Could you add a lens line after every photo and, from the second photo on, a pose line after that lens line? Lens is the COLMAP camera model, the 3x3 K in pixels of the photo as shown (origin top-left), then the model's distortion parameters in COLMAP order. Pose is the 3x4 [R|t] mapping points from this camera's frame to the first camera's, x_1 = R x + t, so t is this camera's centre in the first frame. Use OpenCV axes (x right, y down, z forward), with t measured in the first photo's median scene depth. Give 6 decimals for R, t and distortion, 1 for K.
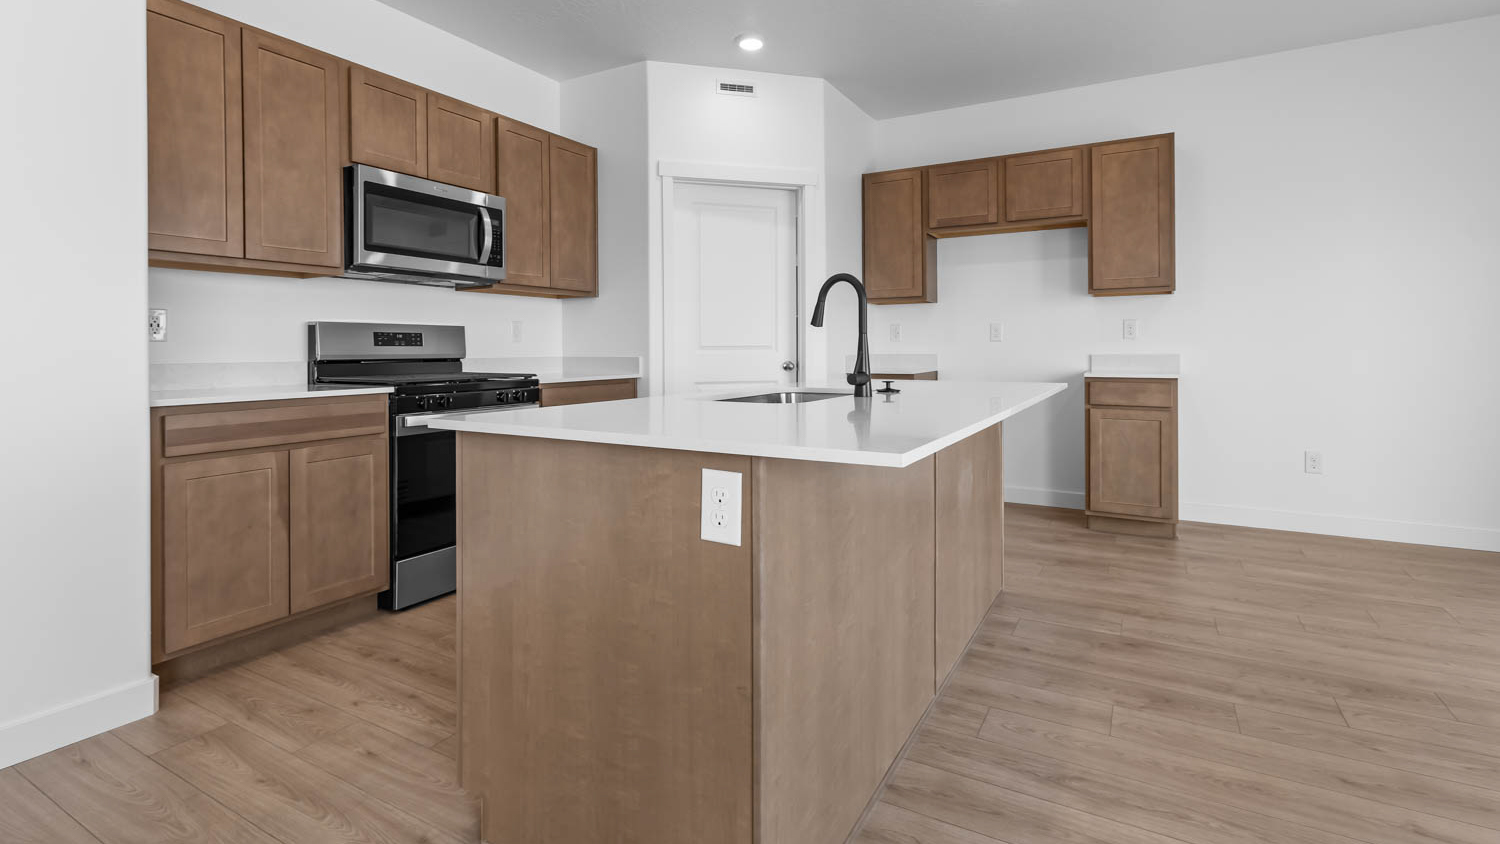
lens RADIAL K [[708.5, 0, 747.8], [0, 708.5, 347.5], [0, 0, 1]] dist [0.001019, 0.000018]
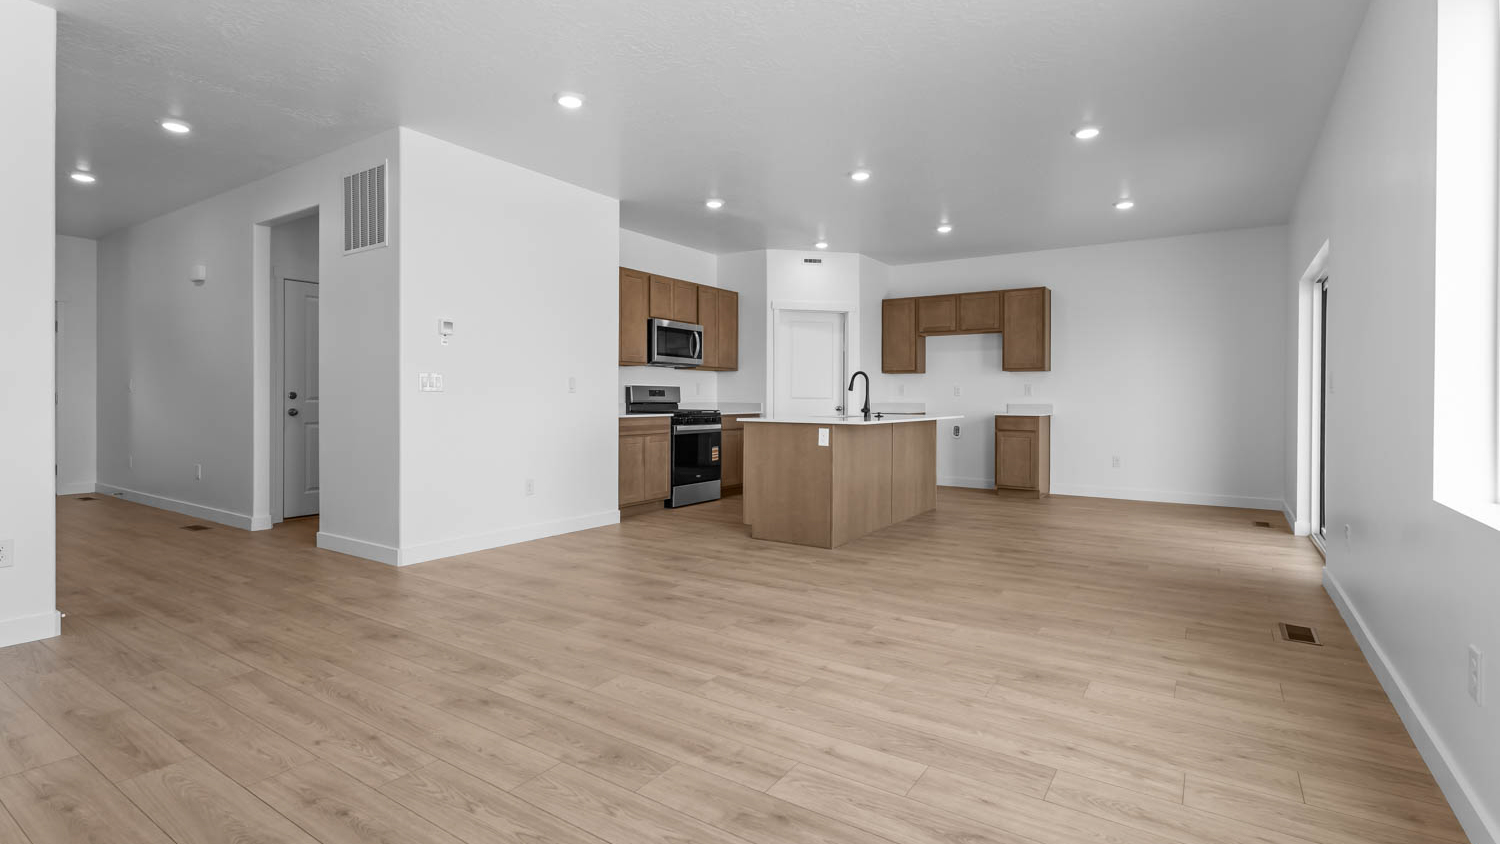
lens RADIAL K [[681.3, 0, 750.6], [0, 681.3, 400.7], [0, 0, 1]] dist [0.001235, -0.000079]
pose [[0.997592, 0.008504, -0.068836, -0.063323], [-0.008165, 0.999953, 0.005208, -0.001684], [0.068877, -0.004634, 0.997614, -0.994417]]
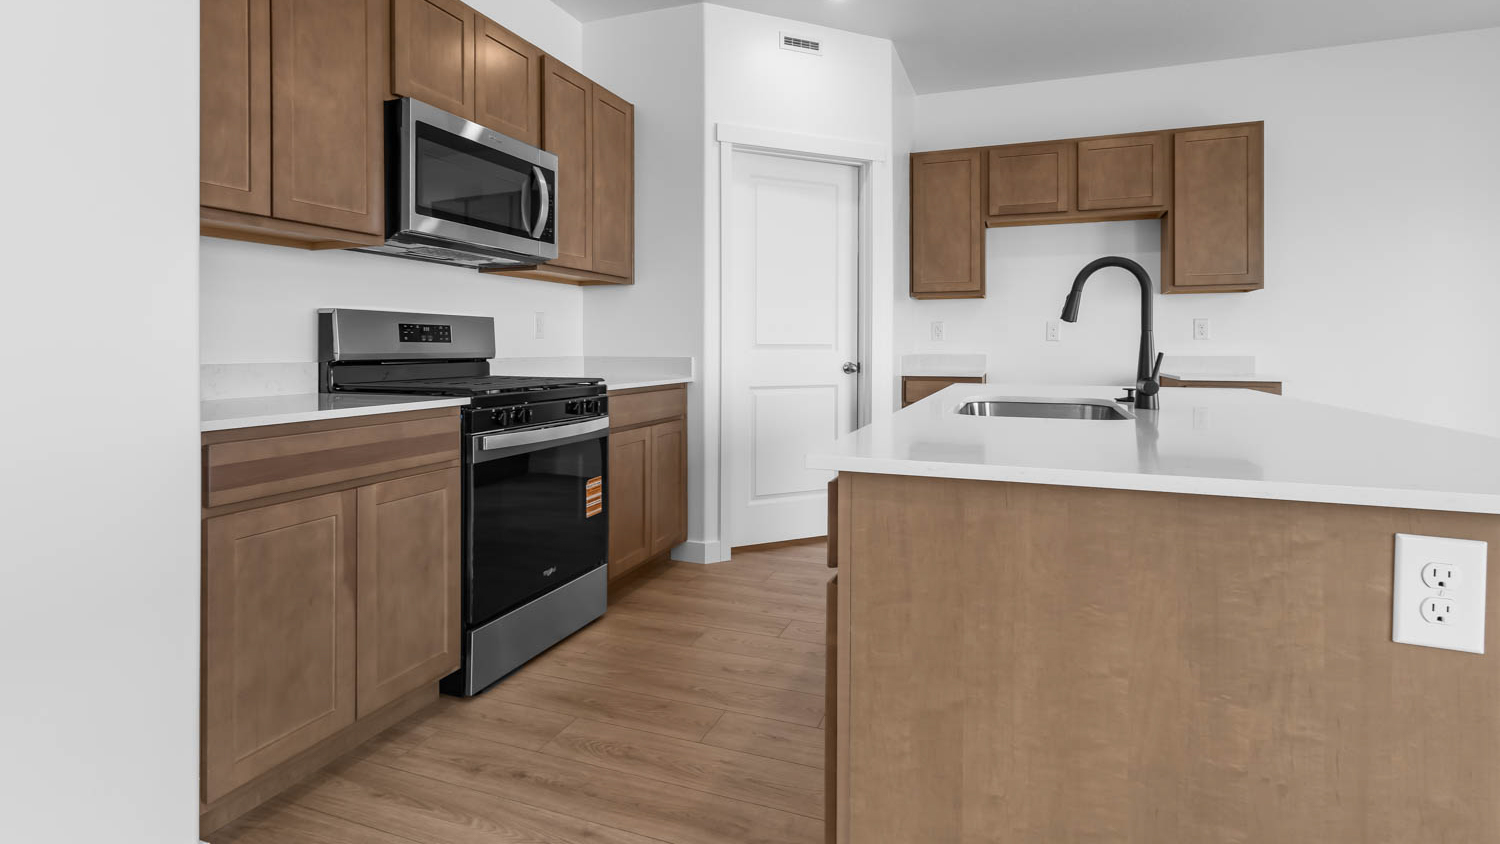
lens RADIAL K [[748.9, 0, 751.8], [0, 748.9, 346.7], [0, 0, 1]] dist [0.001135, 0.000154]
pose [[0.988067, 0.005370, 0.153933, -0.255564], [-0.005509, 0.999985, 0.000476, 0.000308], [-0.153928, -0.001318, 0.988081, 0.136974]]
